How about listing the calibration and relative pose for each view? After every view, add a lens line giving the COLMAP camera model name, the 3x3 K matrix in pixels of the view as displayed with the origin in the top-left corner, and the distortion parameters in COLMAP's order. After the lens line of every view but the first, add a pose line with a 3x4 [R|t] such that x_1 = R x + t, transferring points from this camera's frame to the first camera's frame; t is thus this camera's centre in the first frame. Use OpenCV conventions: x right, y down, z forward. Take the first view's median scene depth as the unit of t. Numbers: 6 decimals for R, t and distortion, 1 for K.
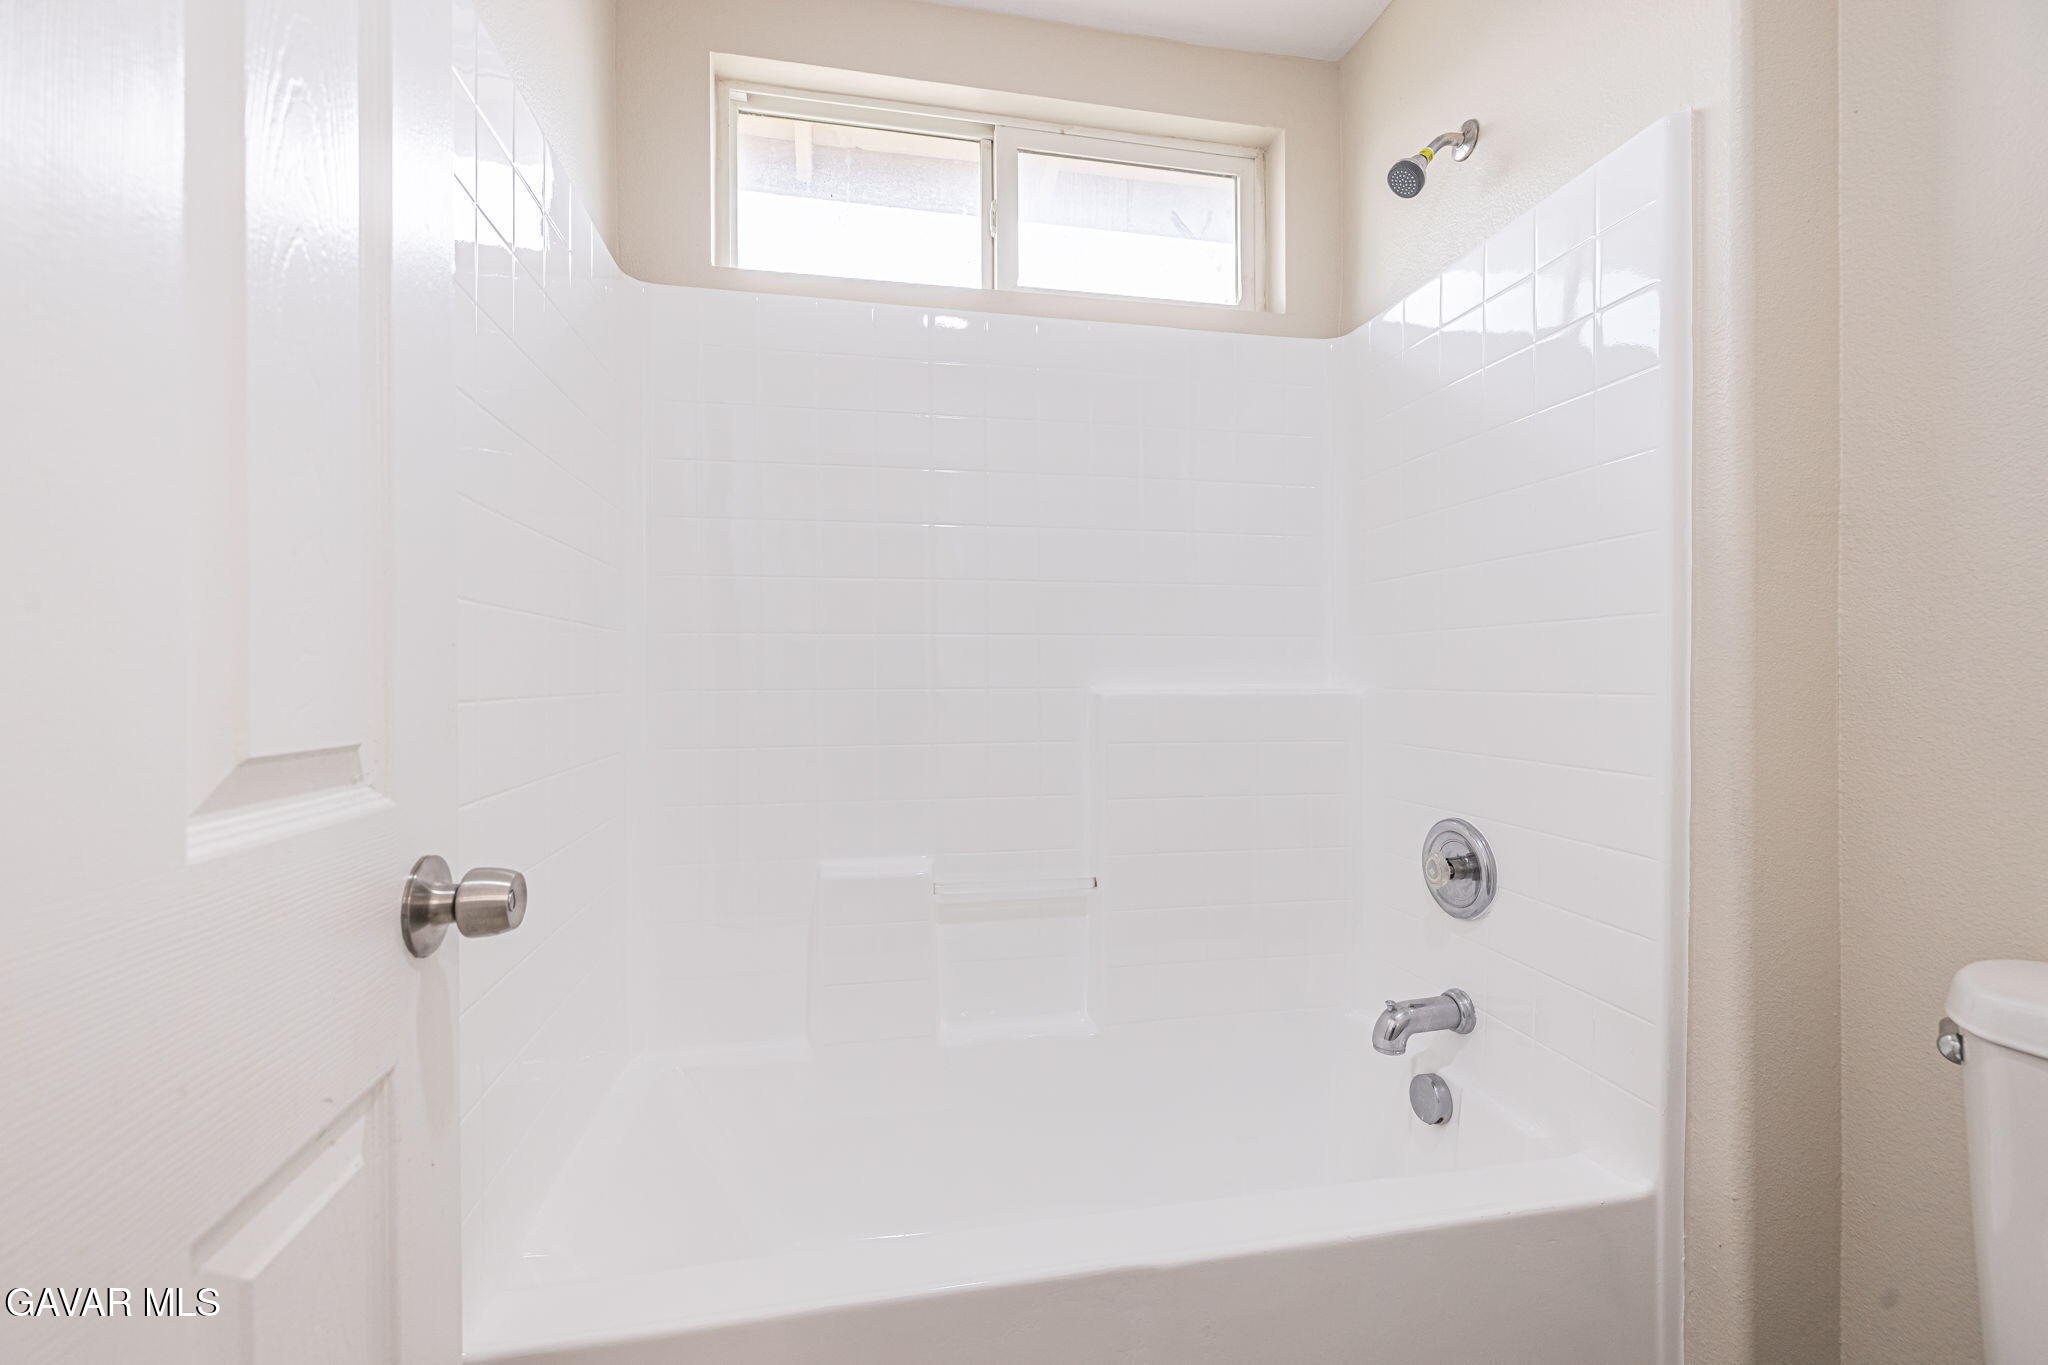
lens RADIAL K [[869.0, 0, 1017.0], [0, 869.0, 683.6], [0, 0, 1]] dist [-0.001925, -0.000144]
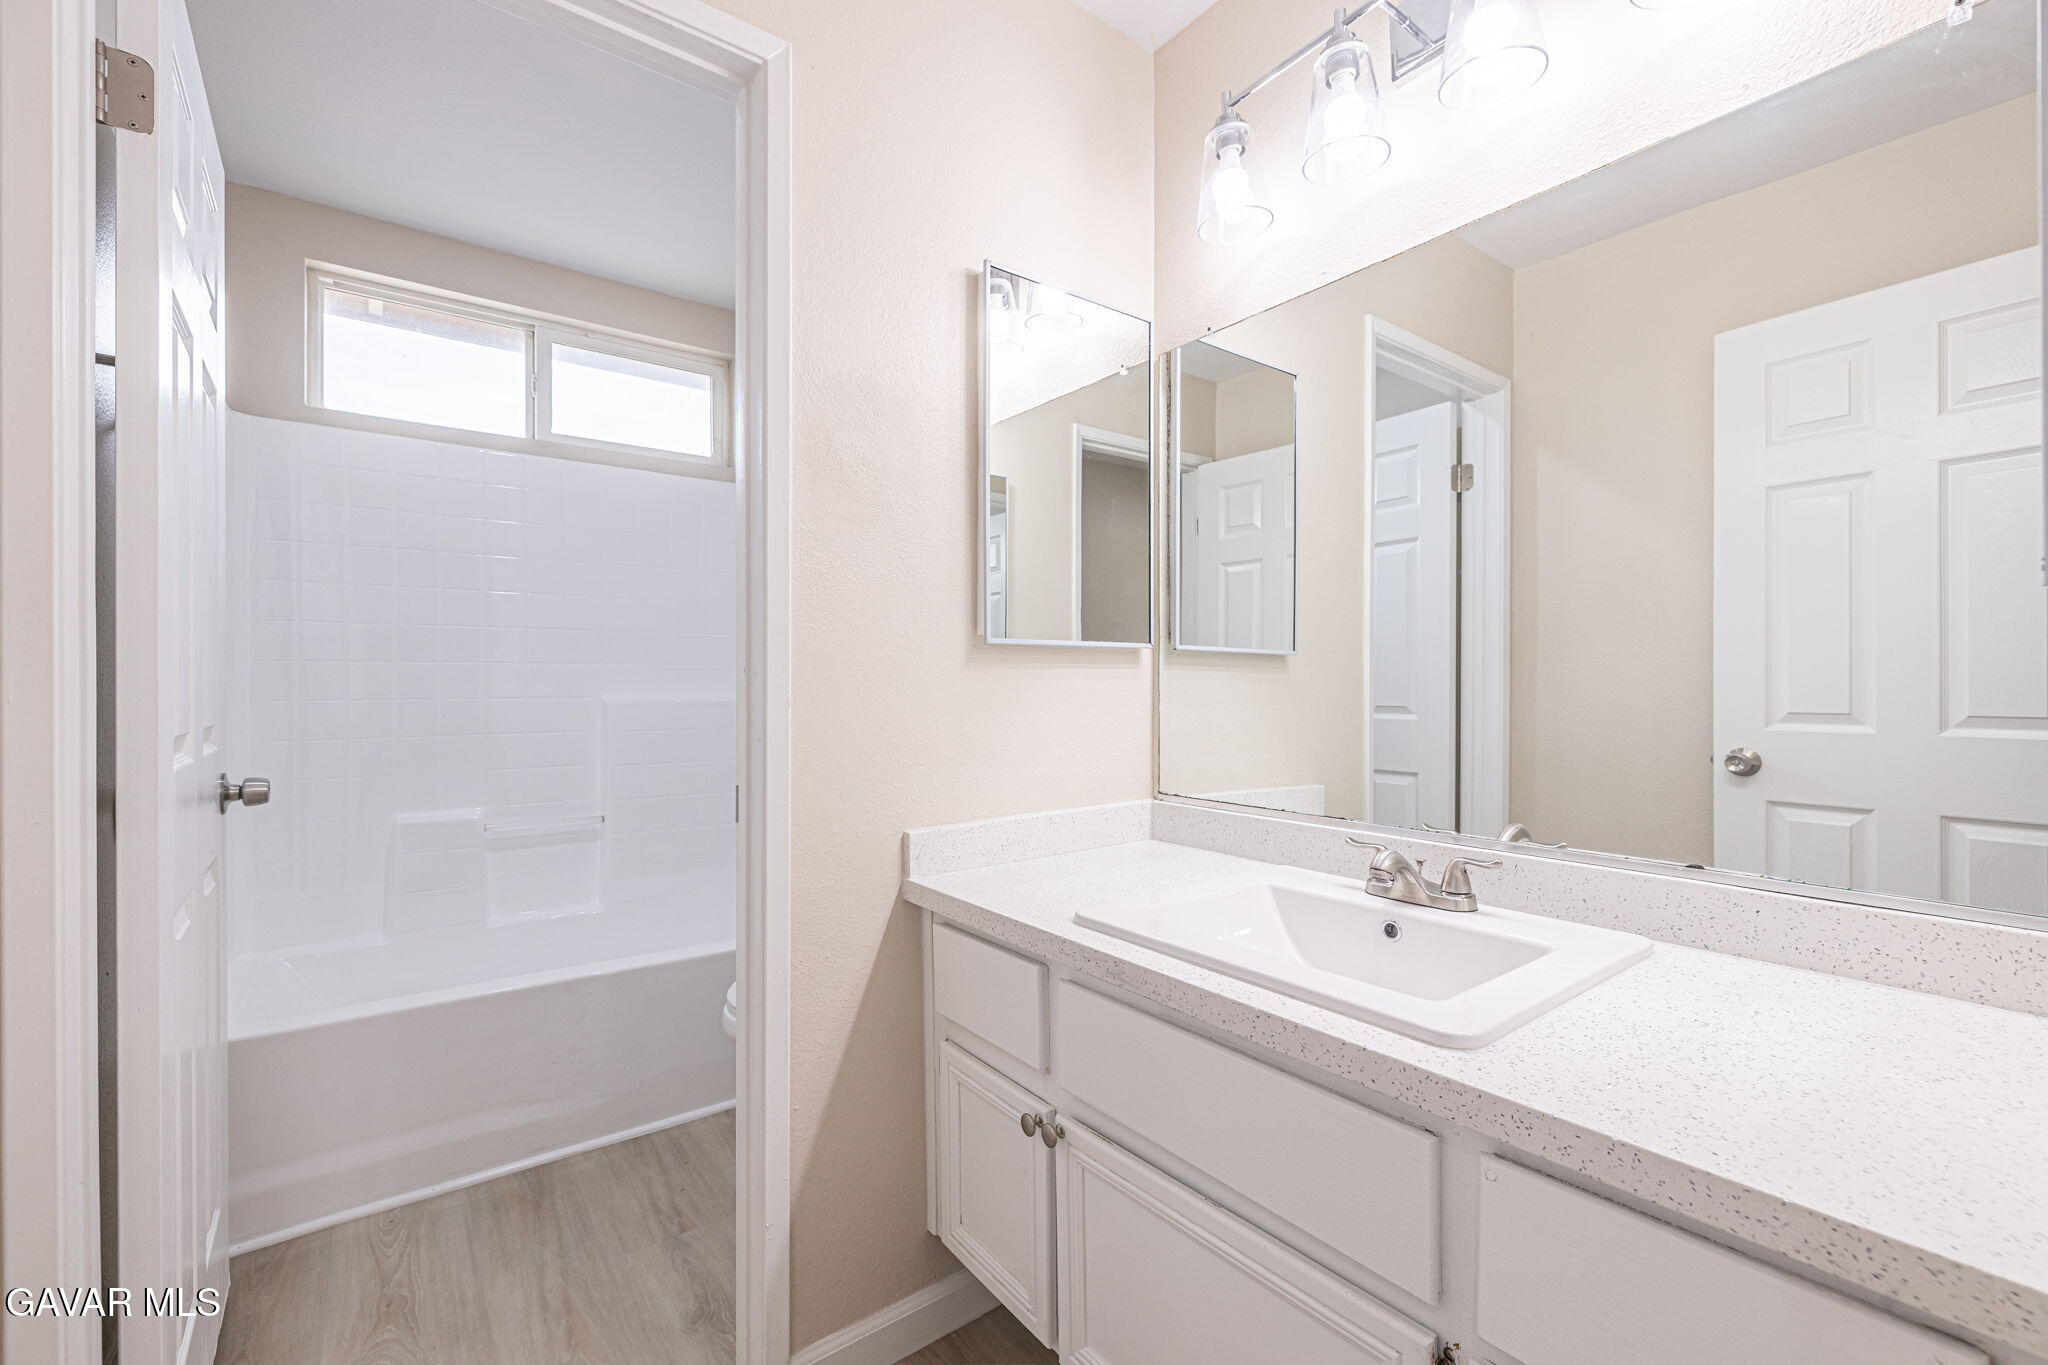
lens RADIAL K [[869.0, 0, 1029.8], [0, 869.0, 683.1], [0, 0, 1]] dist [-0.001925, -0.000144]
pose [[0.906166, 0.000597, 0.422921, 0.124881], [-0.000391, 1.000000, -0.000575, -0.021110], [-0.422921, 0.000356, 0.906166, -0.789053]]
